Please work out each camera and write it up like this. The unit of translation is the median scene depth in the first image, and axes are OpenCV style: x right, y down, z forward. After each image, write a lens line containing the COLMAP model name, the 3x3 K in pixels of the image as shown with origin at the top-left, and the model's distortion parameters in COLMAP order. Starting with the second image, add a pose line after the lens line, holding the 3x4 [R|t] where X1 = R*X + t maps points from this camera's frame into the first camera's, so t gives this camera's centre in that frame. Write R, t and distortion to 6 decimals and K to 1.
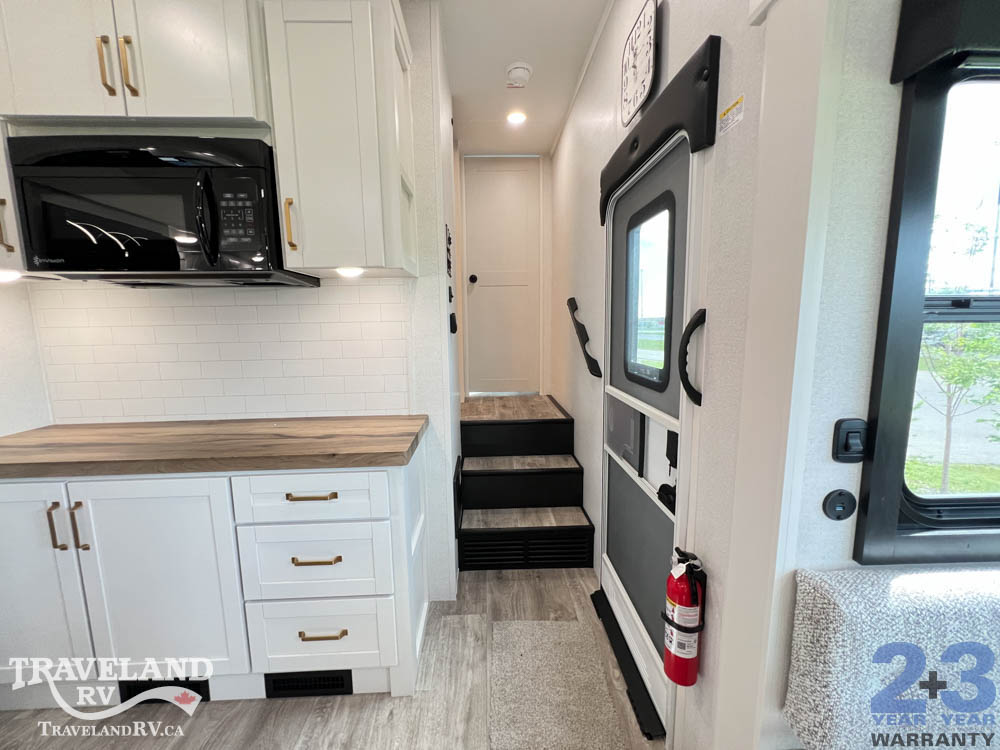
lens RADIAL K [[398.6, 0, 499.0], [0, 398.6, 374.0], [0, 0, 1]] dist [-0.000588, 0.000326]
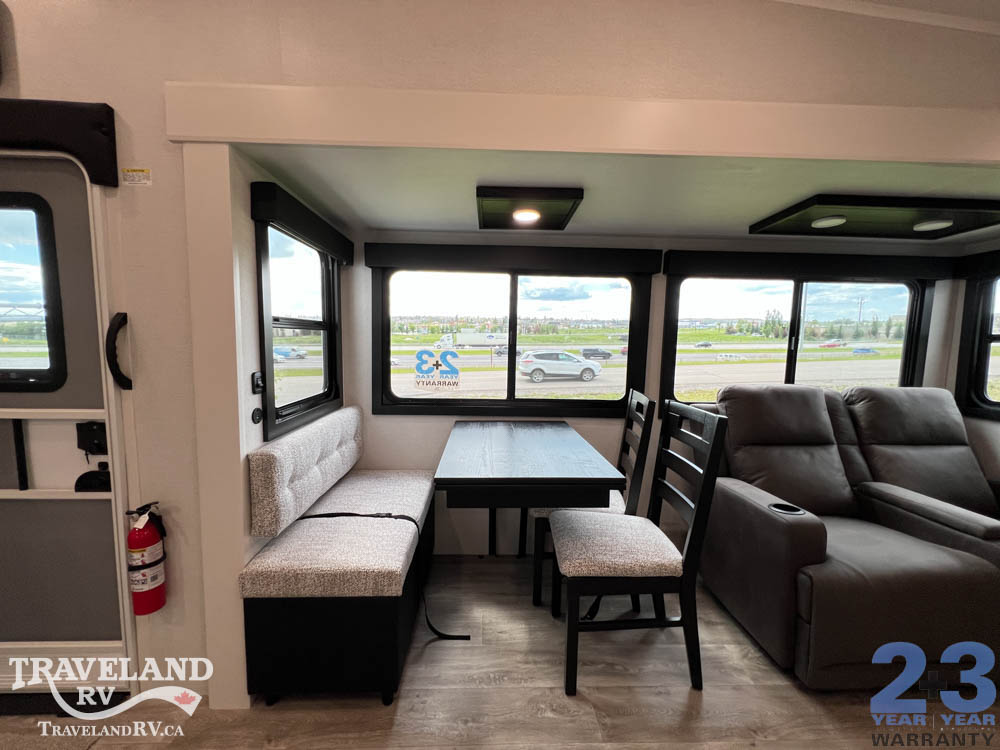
lens RADIAL K [[398.6, 0, 498.5], [0, 398.6, 373.7], [0, 0, 1]] dist [-0.000588, 0.000326]
pose [[-0.000526, -0.077179, 0.997017, -0.599259], [0.113755, 0.990541, 0.076737, 0.052905], [-0.993509, 0.113456, 0.008258, -0.135006]]
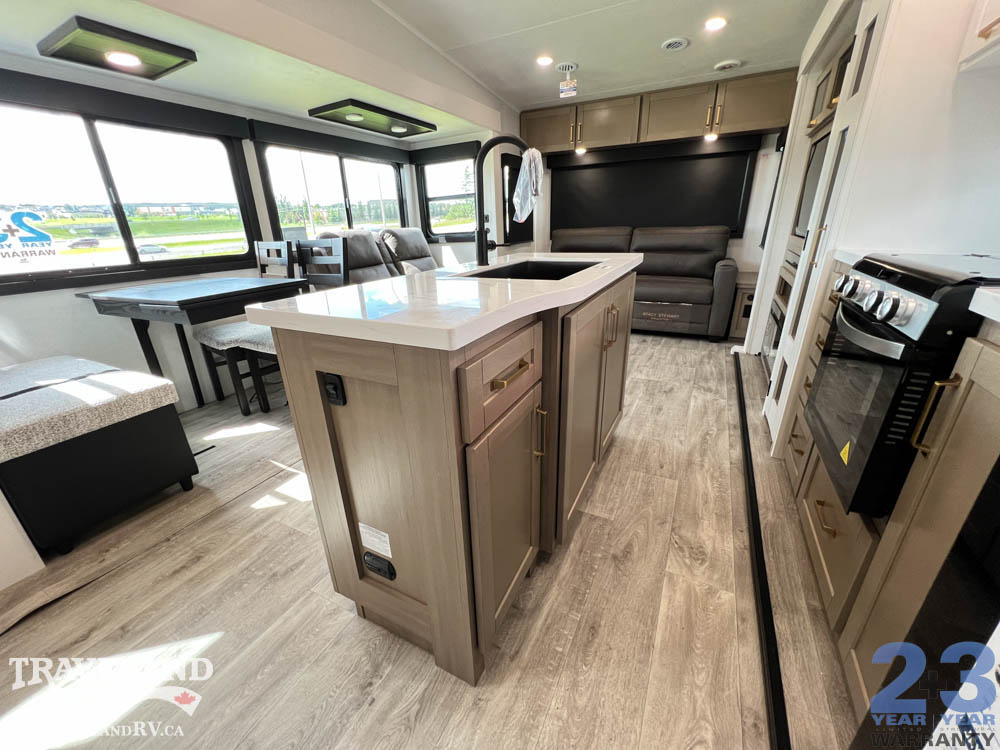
lens RADIAL K [[398.6, 0, 498.5], [0, 398.6, 373.6], [0, 0, 1]] dist [-0.000588, 0.000326]
pose [[-0.872828, -0.136271, 0.468617, -1.118971], [0.105803, 0.884550, 0.454287, 0.107941], [-0.476421, 0.446095, -0.757642, 0.617556]]
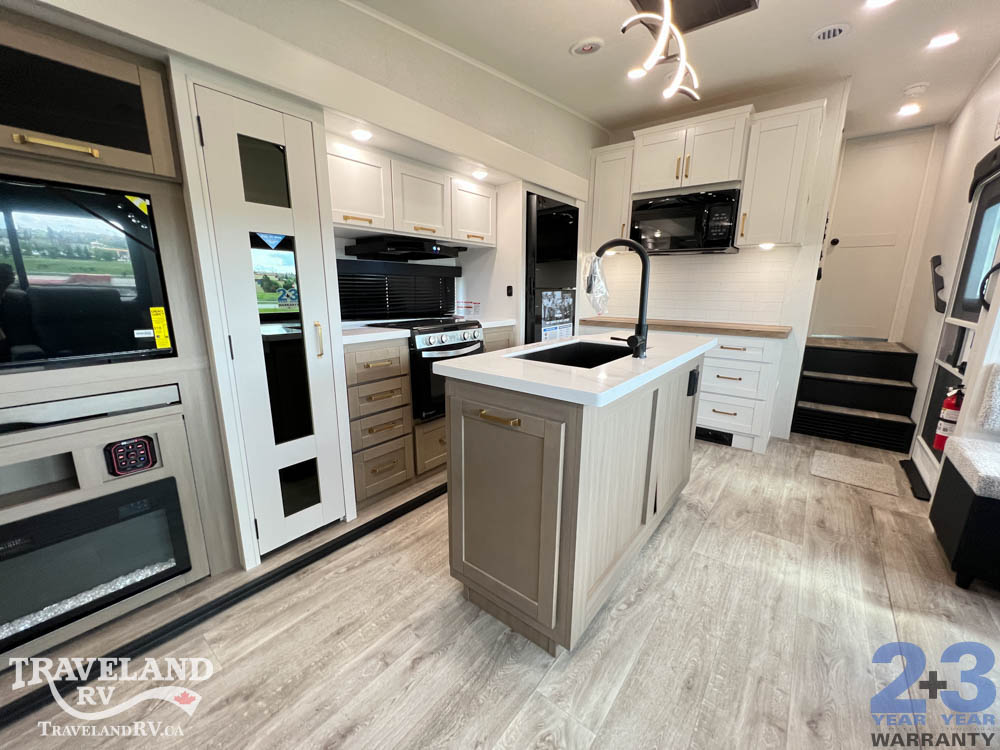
lens RADIAL K [[398.6, 0, 498.3], [0, 398.6, 373.7], [0, 0, 1]] dist [-0.000588, 0.000326]
pose [[0.759624, 0.159460, -0.630511, -0.029640], [-0.103557, 0.986763, 0.124795, 0.304049], [0.642065, -0.029504, 0.766082, -1.599042]]
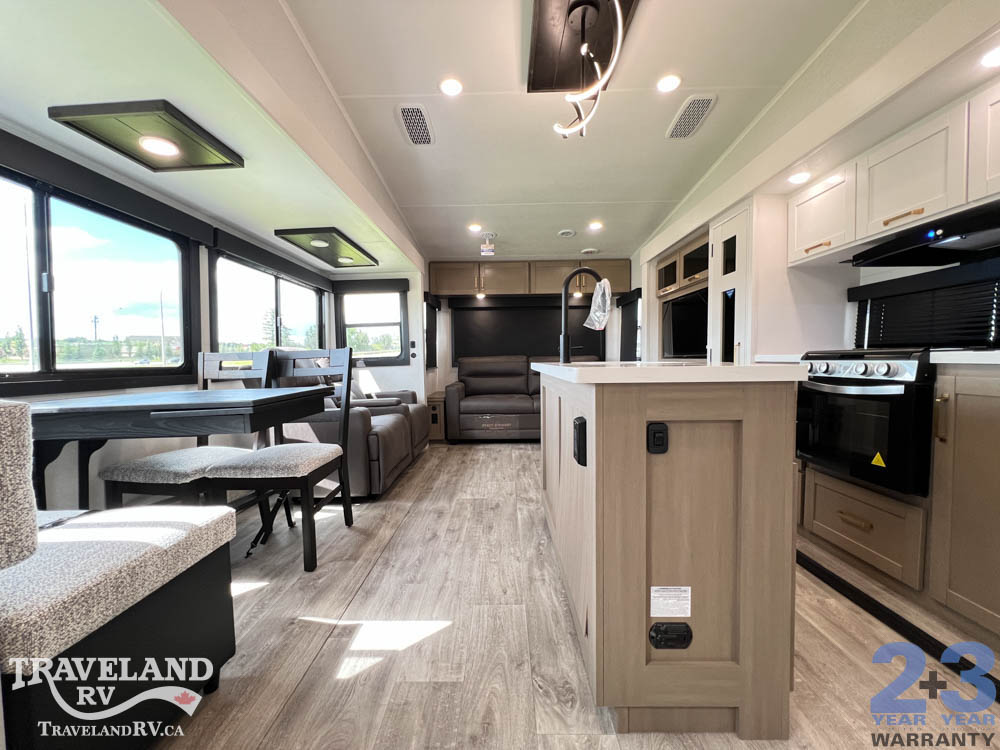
lens RADIAL K [[398.6, 0, 498.1], [0, 398.6, 374.0], [0, 0, 1]] dist [-0.000588, 0.000326]
pose [[-0.998481, 0.024515, 0.049343, -0.299148], [0.032421, 0.985520, 0.166432, 0.155177], [-0.044549, 0.167779, -0.984818, 0.985927]]
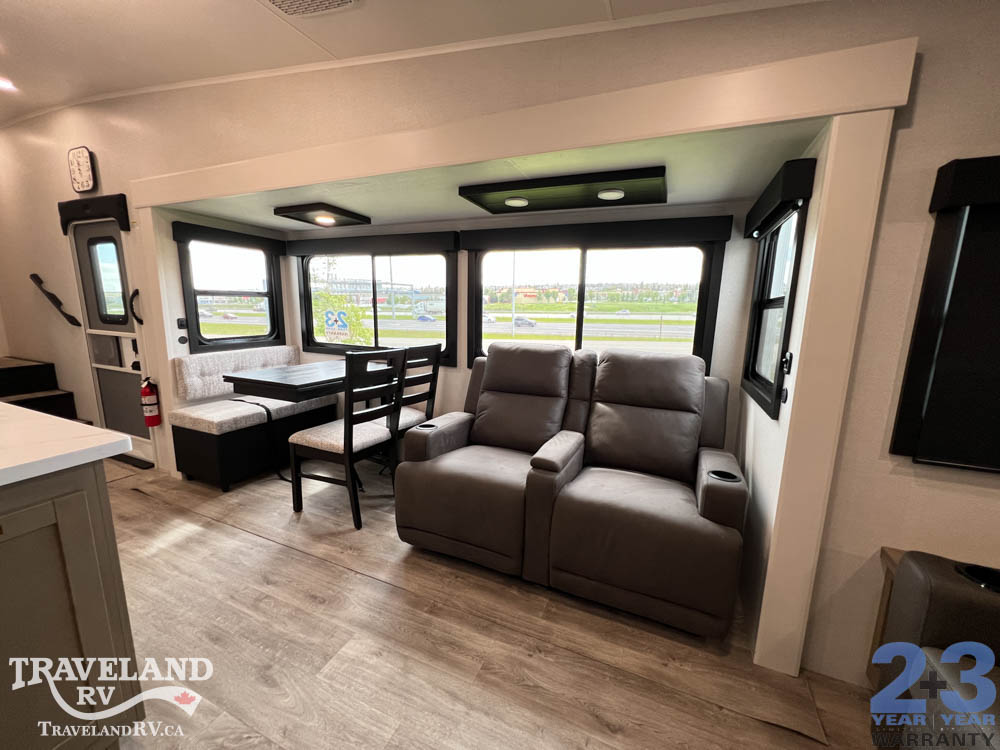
lens RADIAL K [[398.6, 0, 498.7], [0, 398.6, 374.1], [0, 0, 1]] dist [-0.000588, 0.000326]
pose [[0.429597, -0.138603, 0.892321, -0.749297], [0.091228, 0.989756, 0.109817, 0.271452], [-0.898401, 0.034228, 0.437840, -1.909920]]
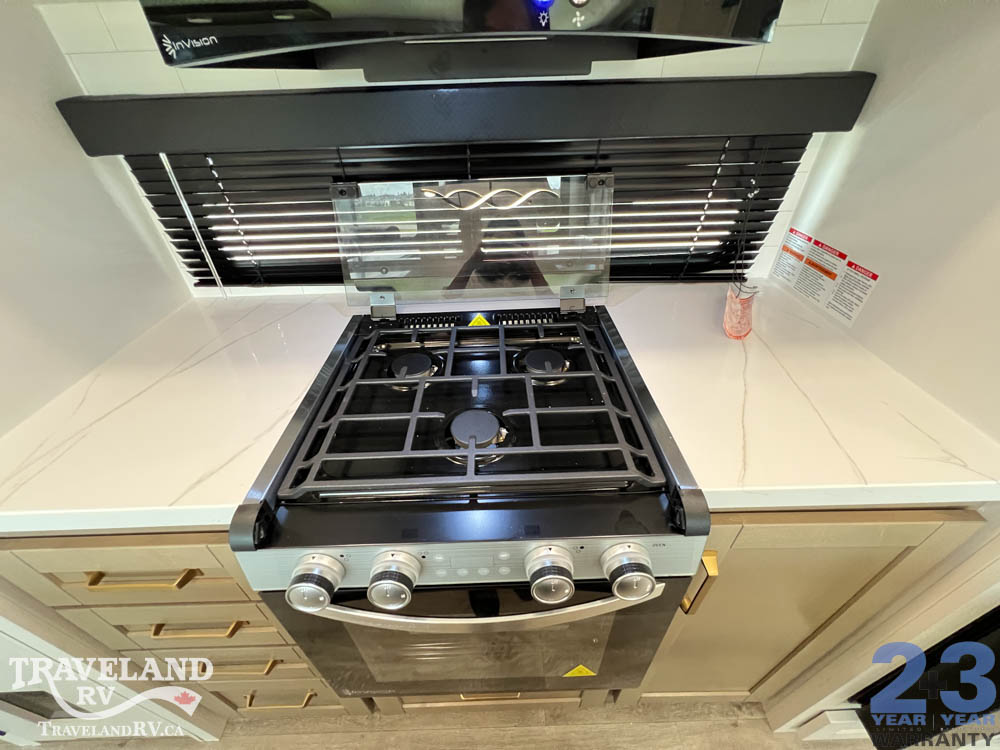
lens RADIAL K [[398.6, 0, 496.2], [0, 398.6, 372.5], [0, 0, 1]] dist [-0.000588, 0.000326]
pose [[-0.015996, 0.612680, -0.790169, -1.179371], [-0.108898, 0.784502, 0.610490, 0.028764], [0.993924, 0.095814, 0.054171, -0.352183]]
